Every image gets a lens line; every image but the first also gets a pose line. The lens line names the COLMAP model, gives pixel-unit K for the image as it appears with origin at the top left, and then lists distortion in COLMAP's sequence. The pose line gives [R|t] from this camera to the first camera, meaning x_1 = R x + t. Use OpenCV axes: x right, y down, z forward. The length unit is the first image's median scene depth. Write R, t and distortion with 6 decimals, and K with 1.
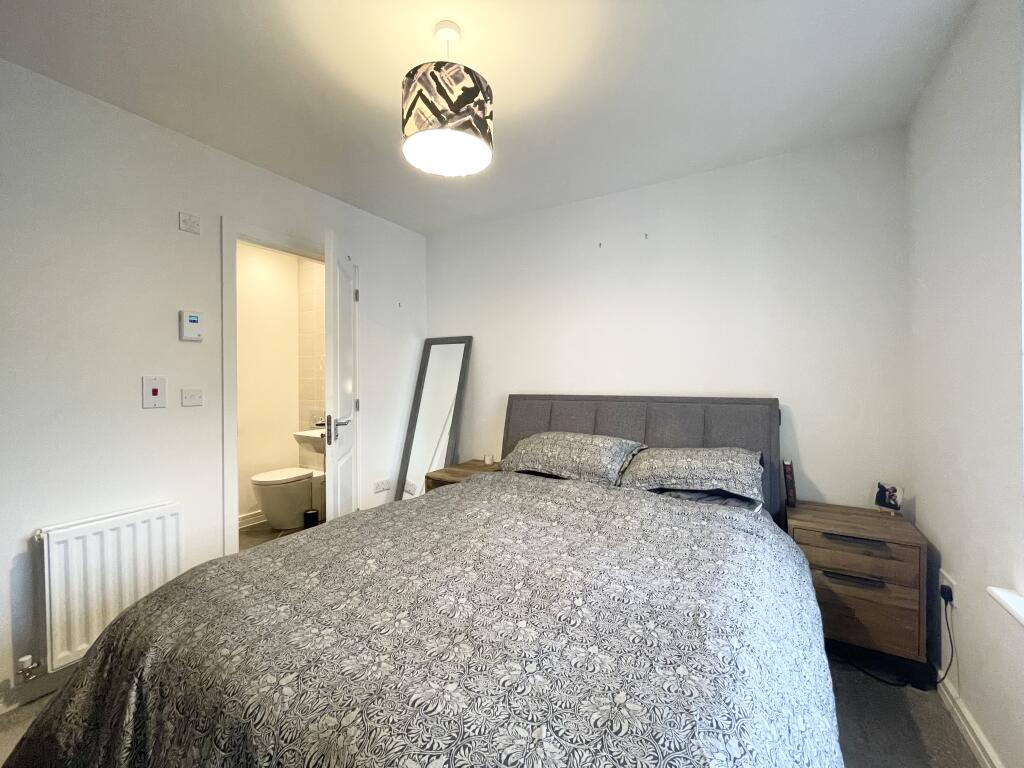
lens RADIAL K [[417.3, 0, 512.0], [0, 417.3, 384.0], [0, 0, 1]] dist [-0.002652, -0.000107]
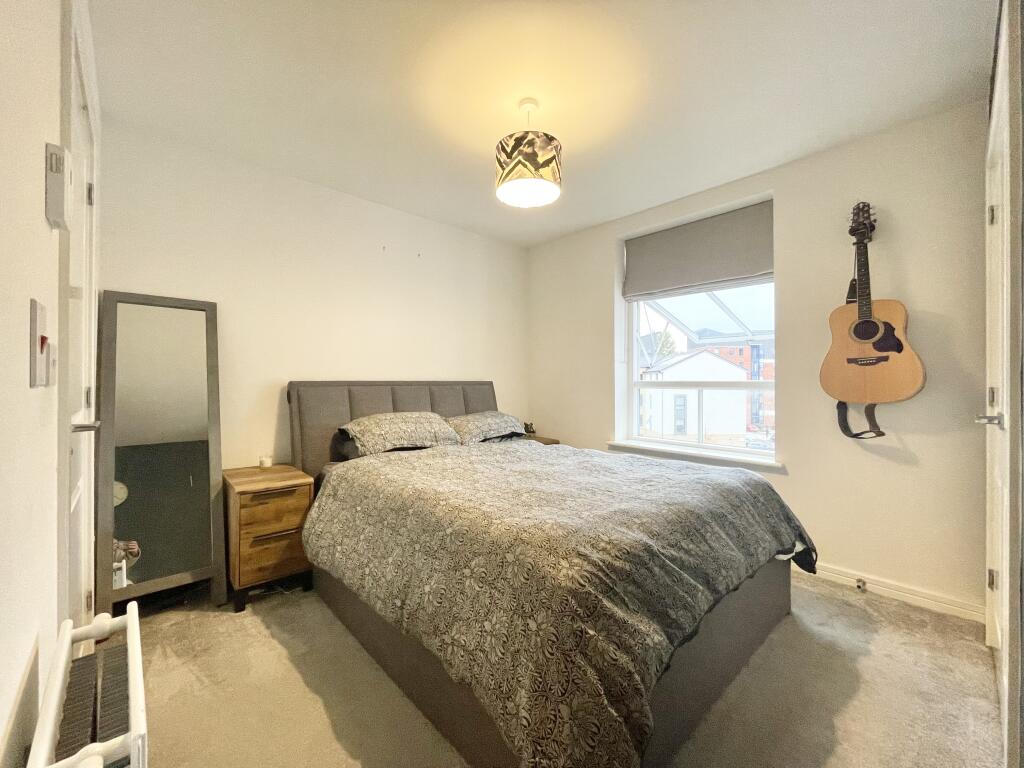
lens RADIAL K [[417.3, 0, 512.0], [0, 417.3, 384.0], [0, 0, 1]] dist [-0.002652, -0.000107]
pose [[0.282188, 0.001920, 0.959357, -1.108229], [0.011163, 0.999924, -0.005284, 0.063043], [-0.959294, 0.012201, 0.282145, 0.500747]]
